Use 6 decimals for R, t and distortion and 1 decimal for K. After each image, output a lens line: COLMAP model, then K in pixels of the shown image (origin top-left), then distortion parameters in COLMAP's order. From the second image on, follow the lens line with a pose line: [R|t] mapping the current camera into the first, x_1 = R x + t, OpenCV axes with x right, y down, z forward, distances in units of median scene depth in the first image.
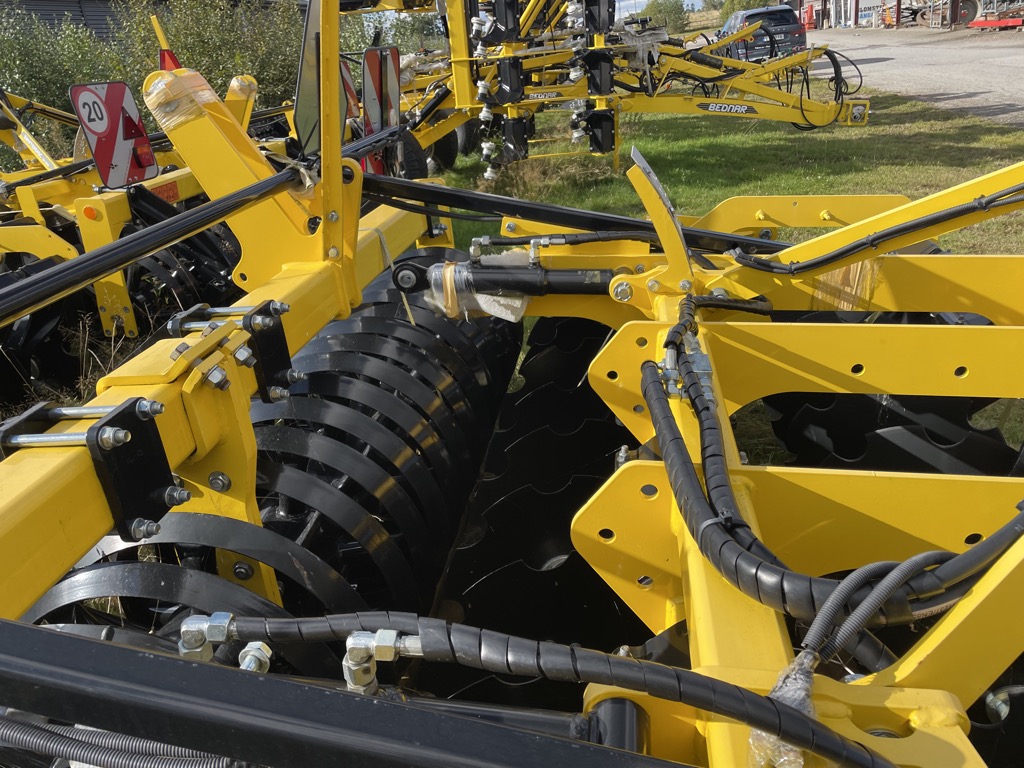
lens RADIAL K [[764.7, 0, 517.0], [0, 764.7, 376.7], [0, 0, 1]] dist [0.085552, -0.103675]
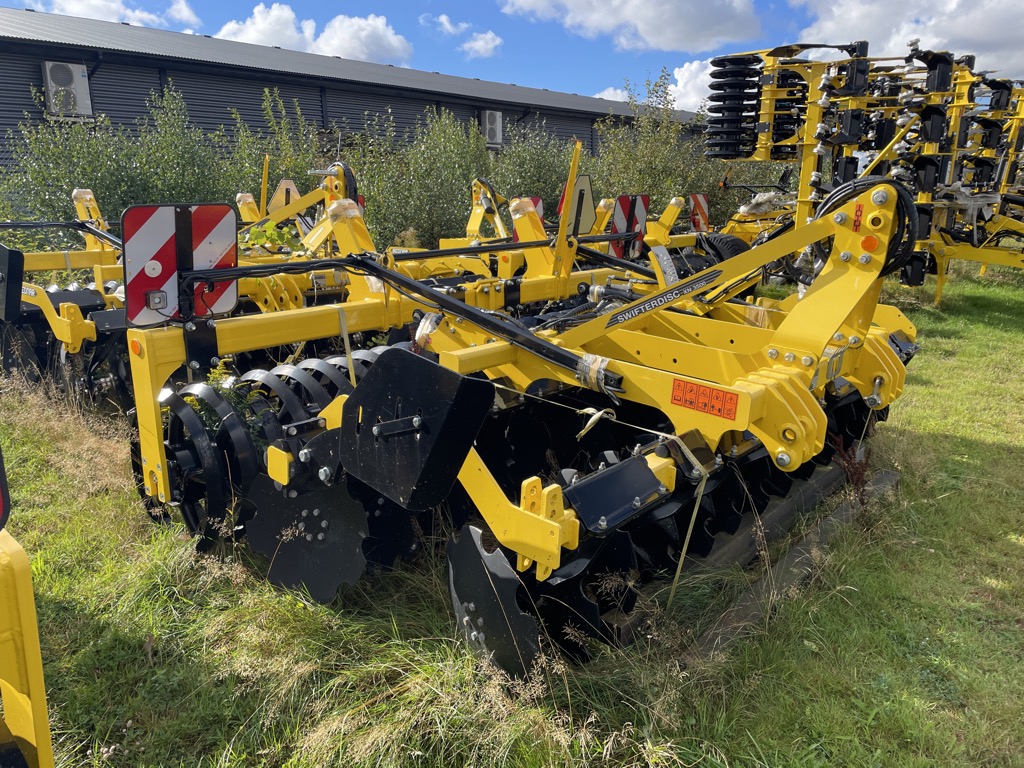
lens RADIAL K [[764.7, 0, 517.0], [0, 764.7, 376.7], [0, 0, 1]] dist [0.085552, -0.103675]
pose [[0.831797, 0.220425, -0.509438, 0.453790], [-0.288374, 0.955802, -0.057291, 0.155719], [0.474293, 0.194563, 0.858598, -0.516229]]
